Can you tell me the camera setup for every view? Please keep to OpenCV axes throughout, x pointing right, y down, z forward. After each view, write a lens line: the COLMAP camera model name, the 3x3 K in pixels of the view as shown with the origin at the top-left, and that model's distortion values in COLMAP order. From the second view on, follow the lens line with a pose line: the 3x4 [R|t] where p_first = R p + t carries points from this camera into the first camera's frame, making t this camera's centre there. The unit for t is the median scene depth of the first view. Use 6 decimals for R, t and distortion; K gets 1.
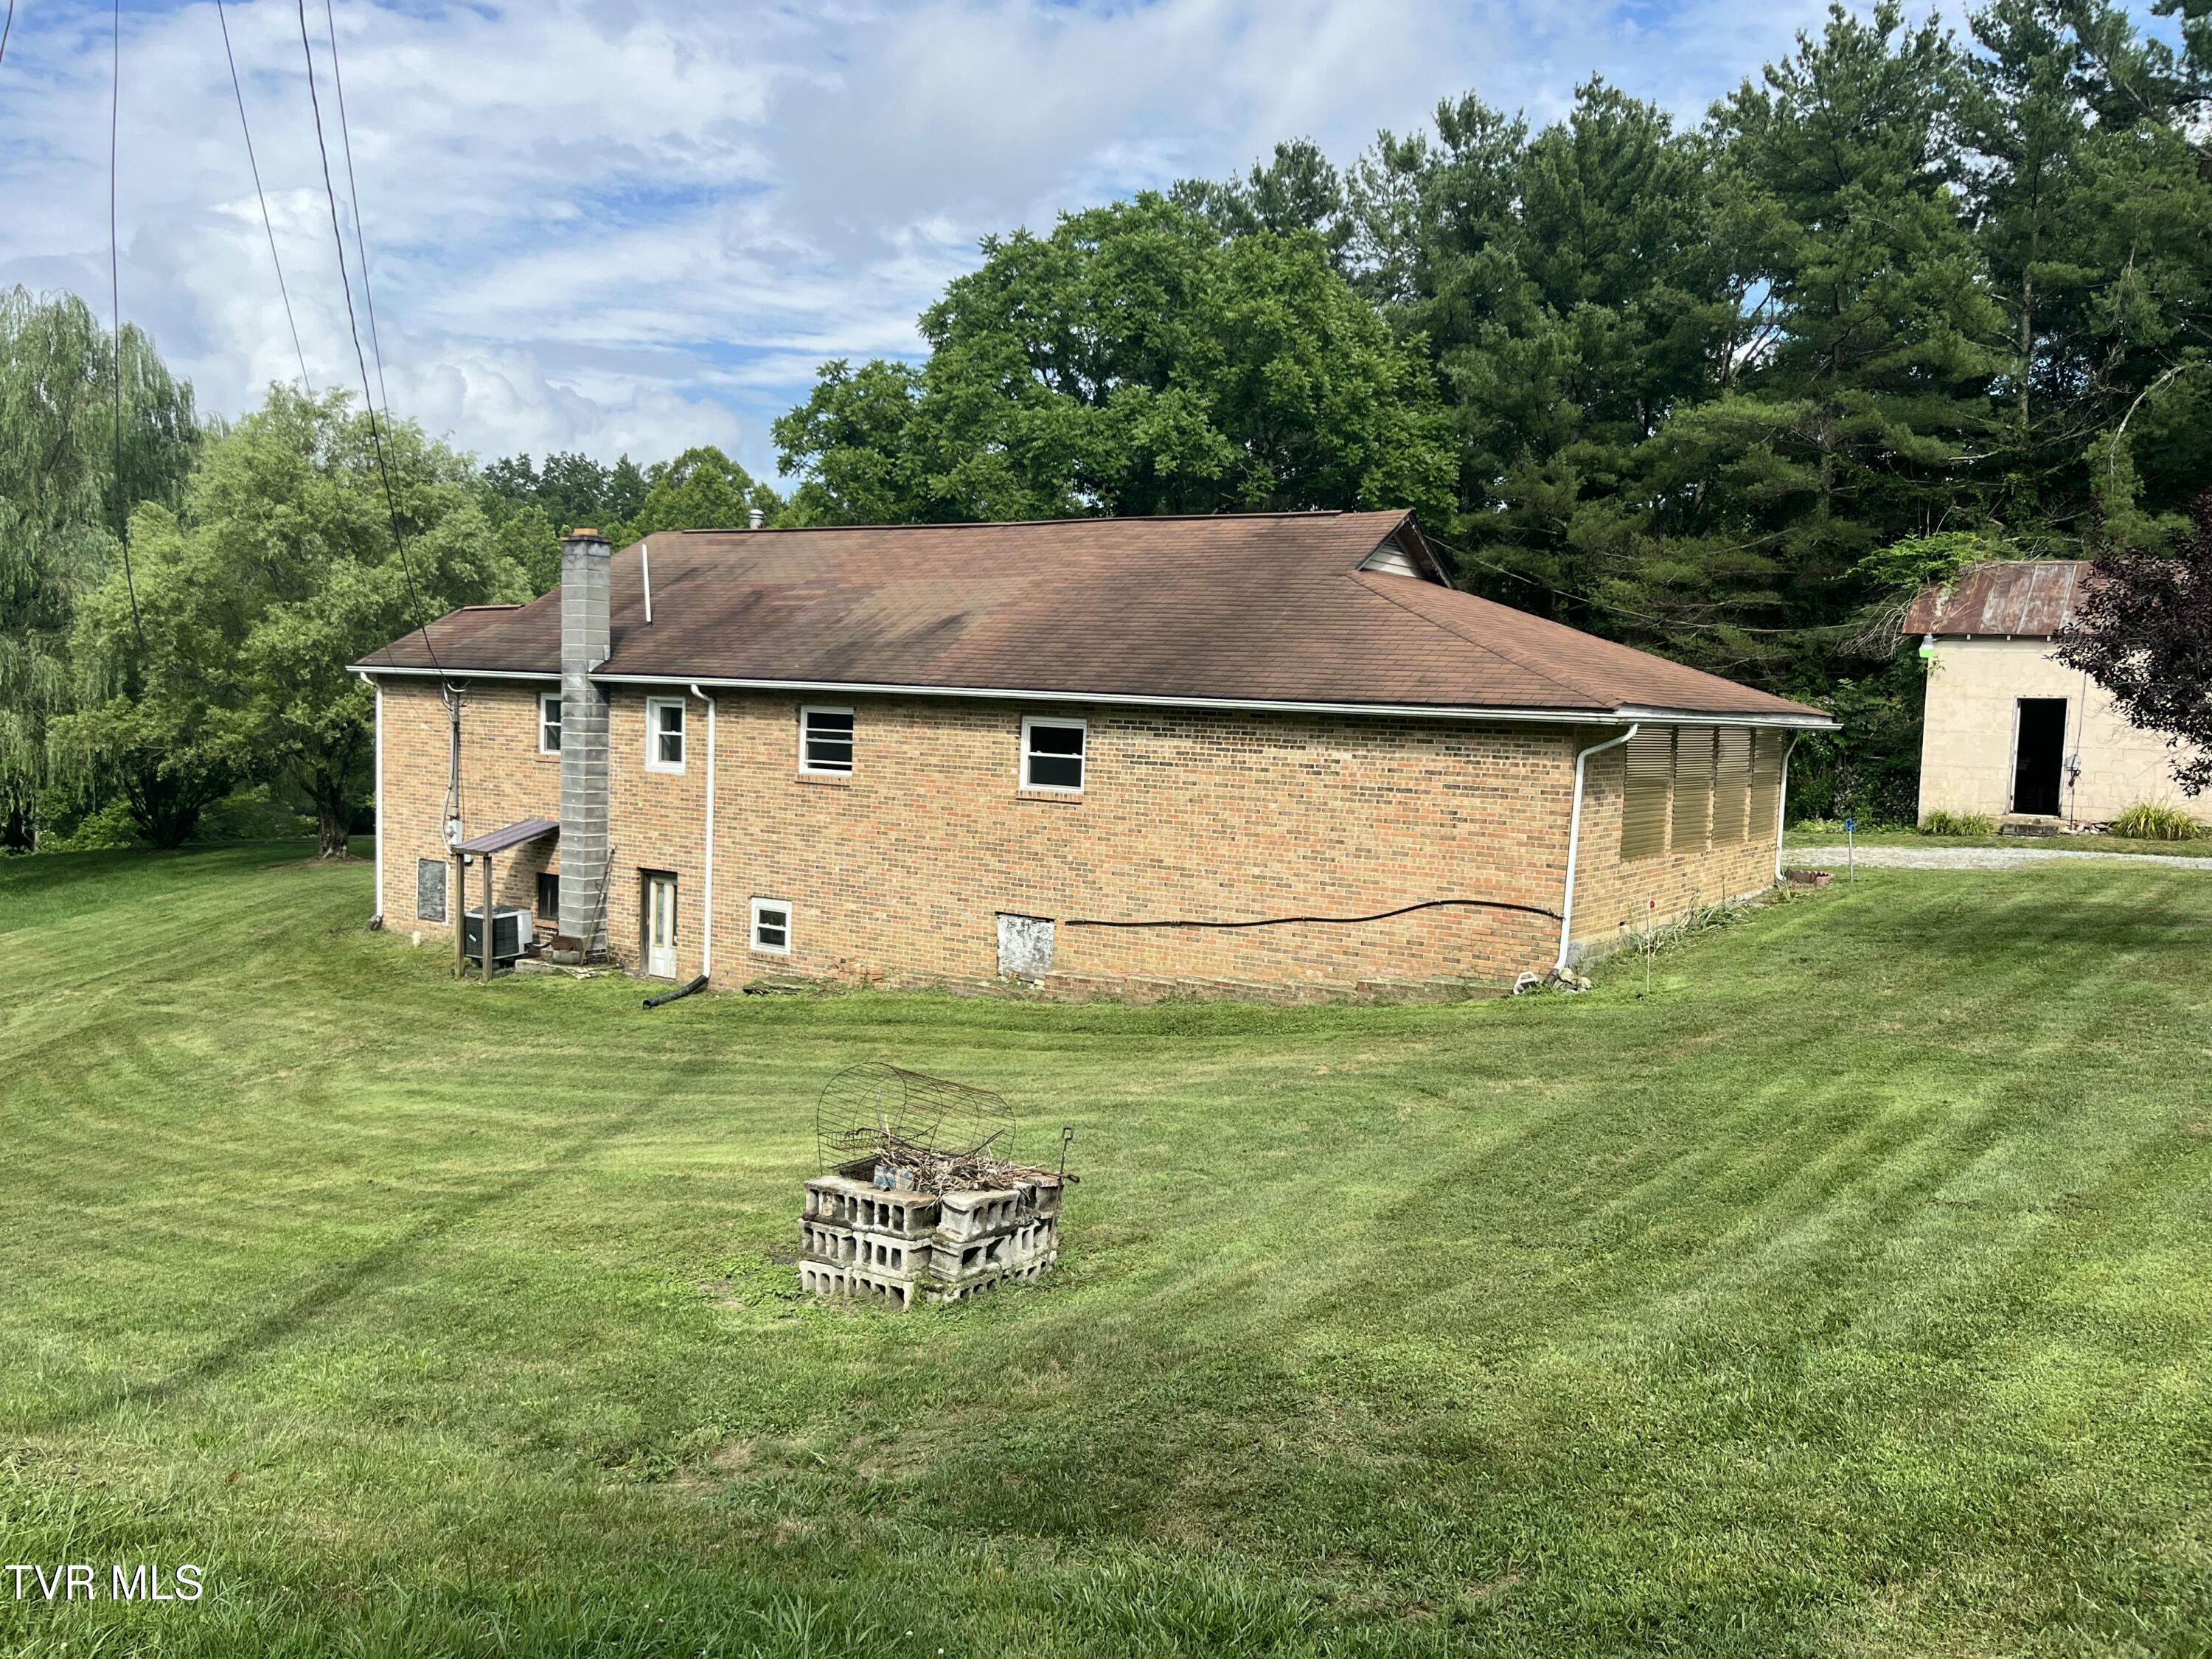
lens RADIAL K [[1765.6, 0, 1110.6], [0, 1765.6, 830.0], [0, 0, 1]] dist [0.030418, -0.011216]
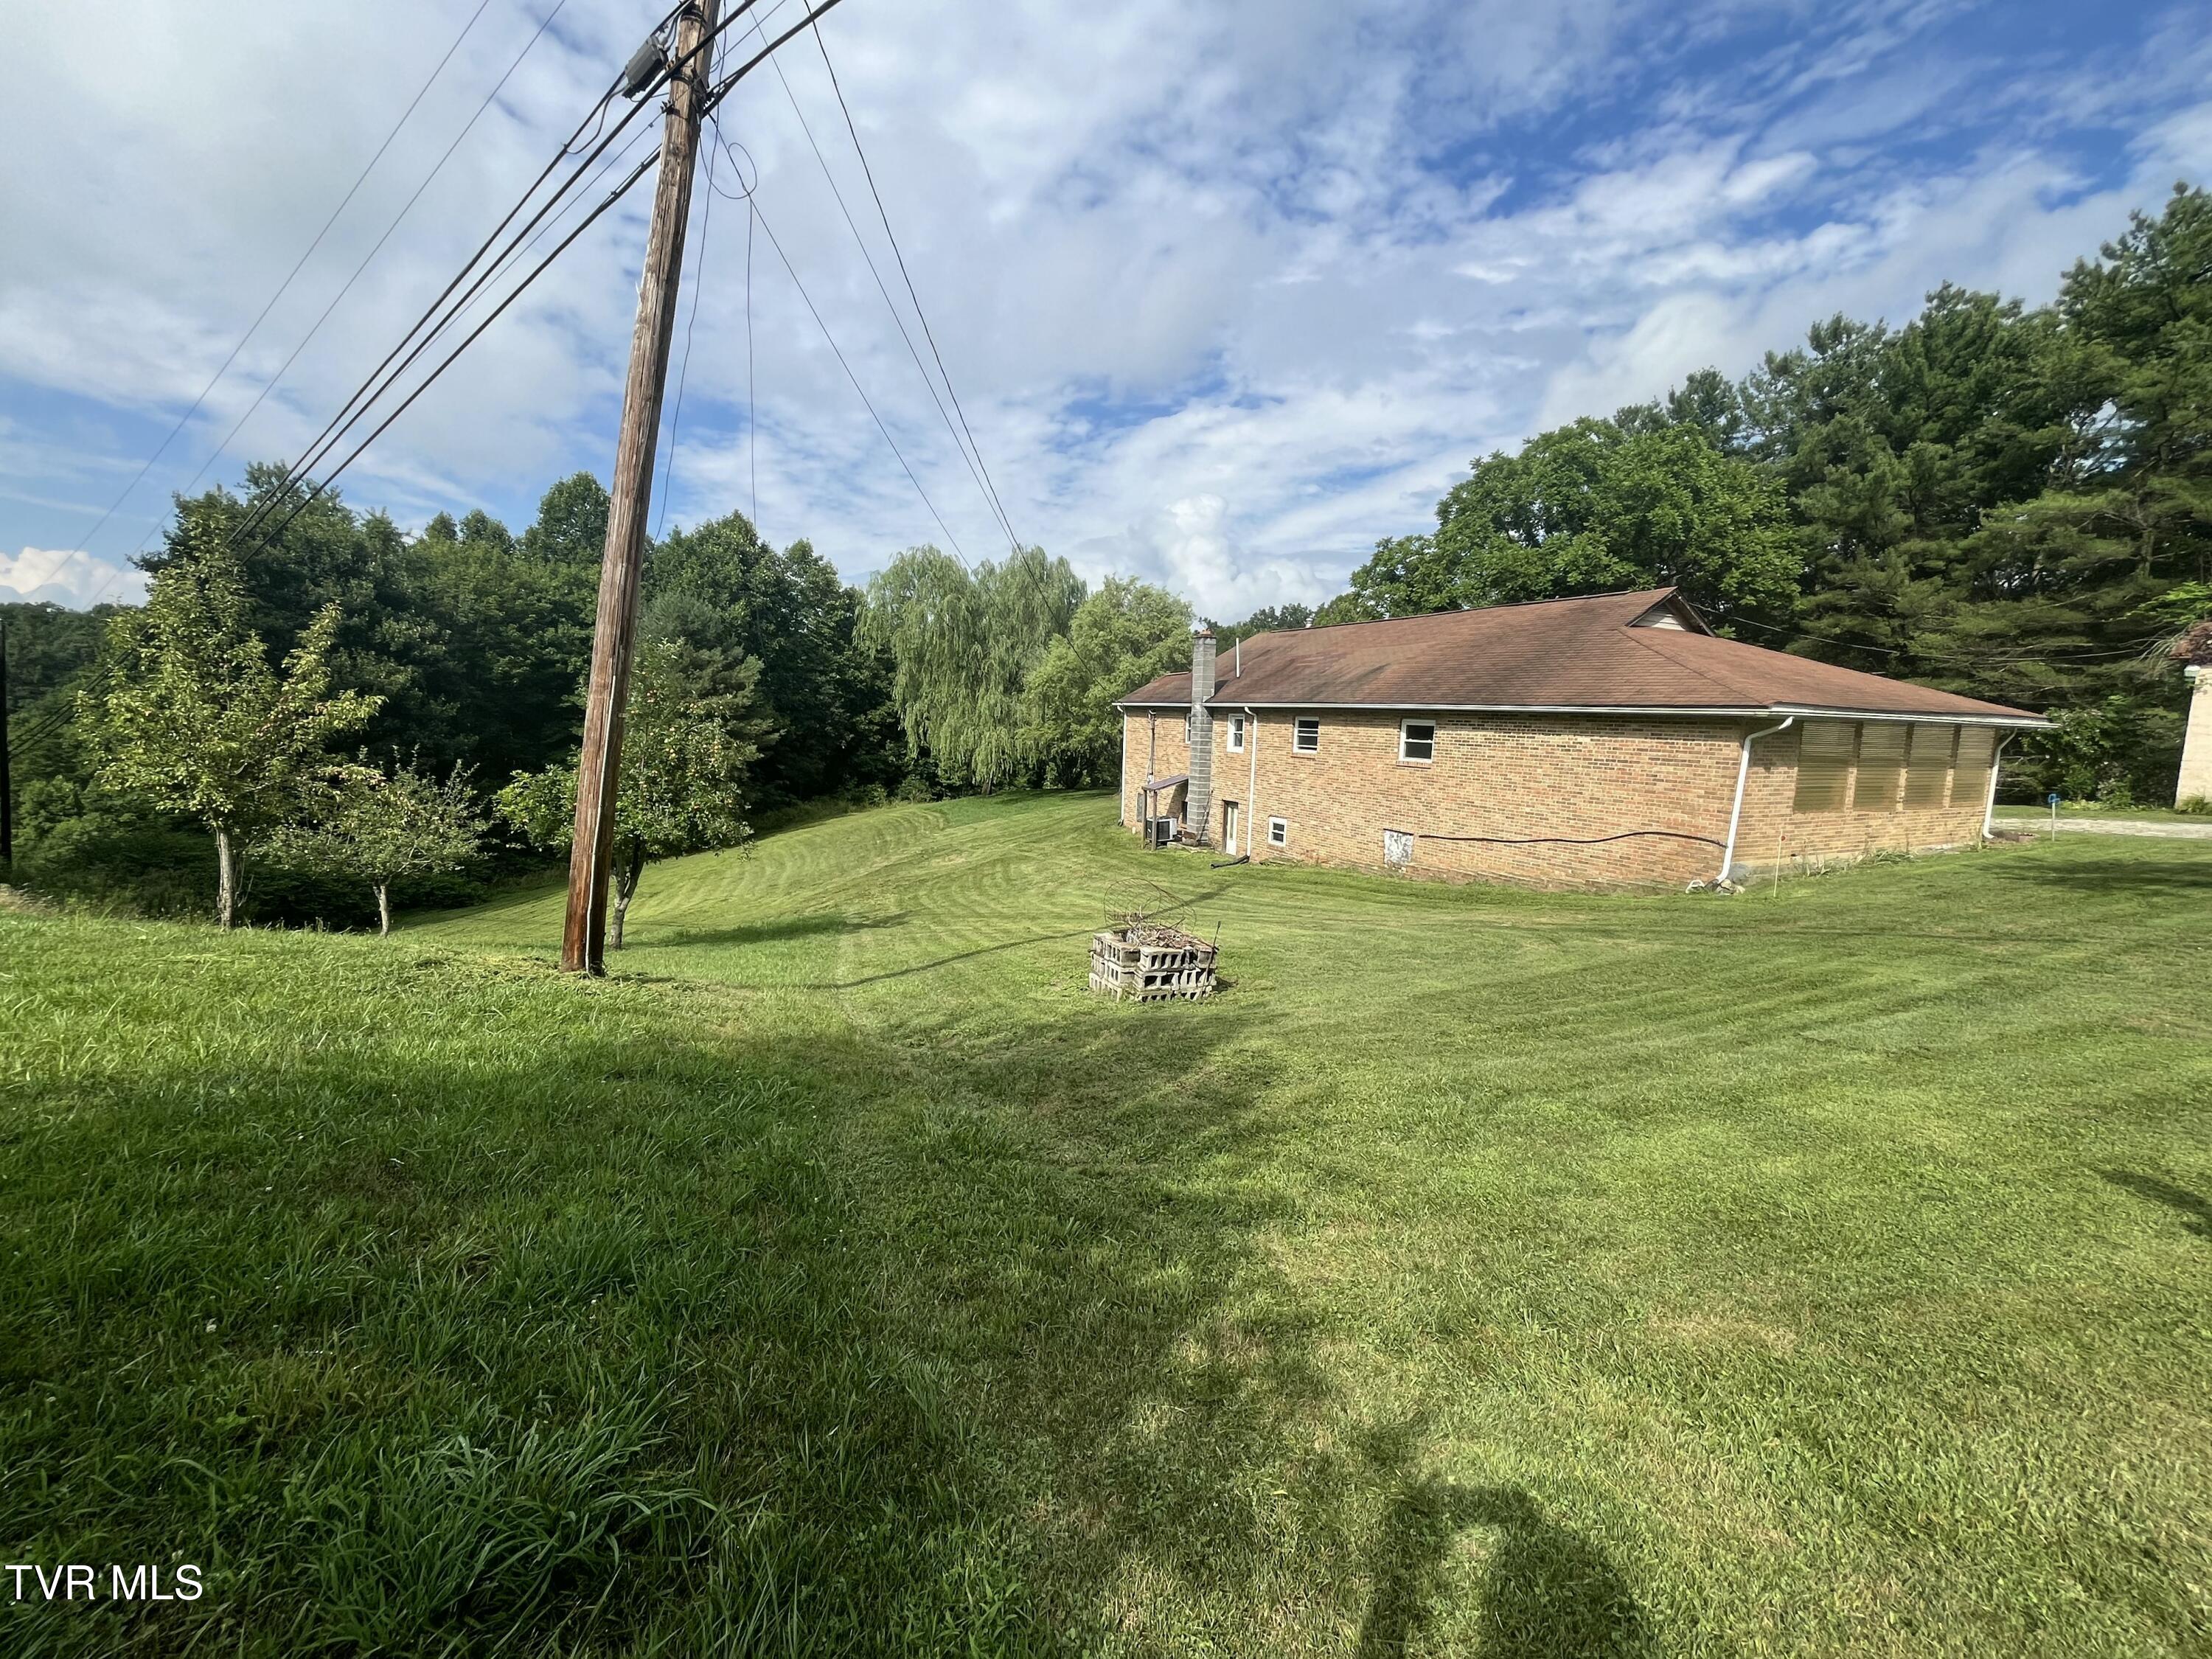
lens RADIAL K [[899.0, 0, 1107.4], [0, 899.0, 825.7], [0, 0, 1]] dist [-0.002606, 0.000257]
pose [[0.867451, 0.049978, -0.495006, 0.097389], [-0.034220, 0.998579, 0.040854, 0.010564], [0.496345, -0.018500, 0.867928, 0.039959]]
